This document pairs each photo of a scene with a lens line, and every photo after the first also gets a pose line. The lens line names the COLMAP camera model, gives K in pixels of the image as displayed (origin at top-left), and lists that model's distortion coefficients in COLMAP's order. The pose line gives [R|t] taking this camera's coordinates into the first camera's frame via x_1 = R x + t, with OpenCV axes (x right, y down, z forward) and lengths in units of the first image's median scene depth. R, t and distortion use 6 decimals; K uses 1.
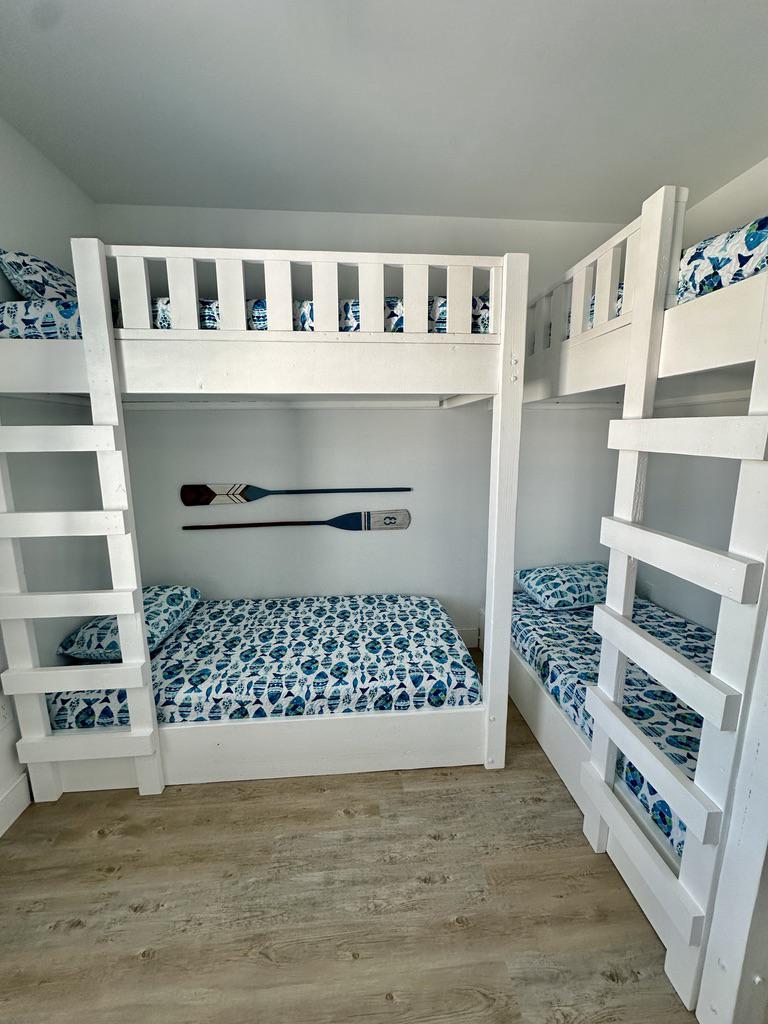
lens RADIAL K [[432.8, 0, 384.7], [0, 432.8, 513.2], [0, 0, 1]] dist [0.005186, -0.001392]
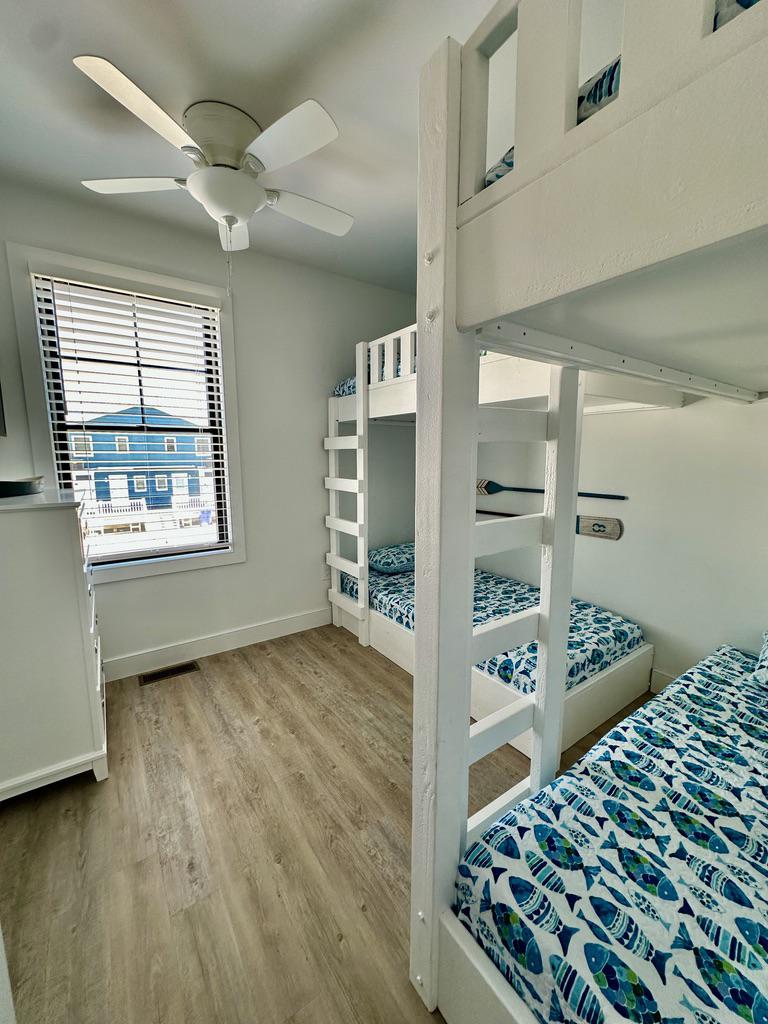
lens RADIAL K [[413.6, 0, 381.5], [0, 413.6, 517.3], [0, 0, 1]] dist [-0.004493, -0.000317]
pose [[0.501001, 0.145807, -0.853076, 0.815314], [-0.155828, 0.984794, 0.076804, -0.004165], [0.851302, 0.094455, 0.516103, 0.138030]]
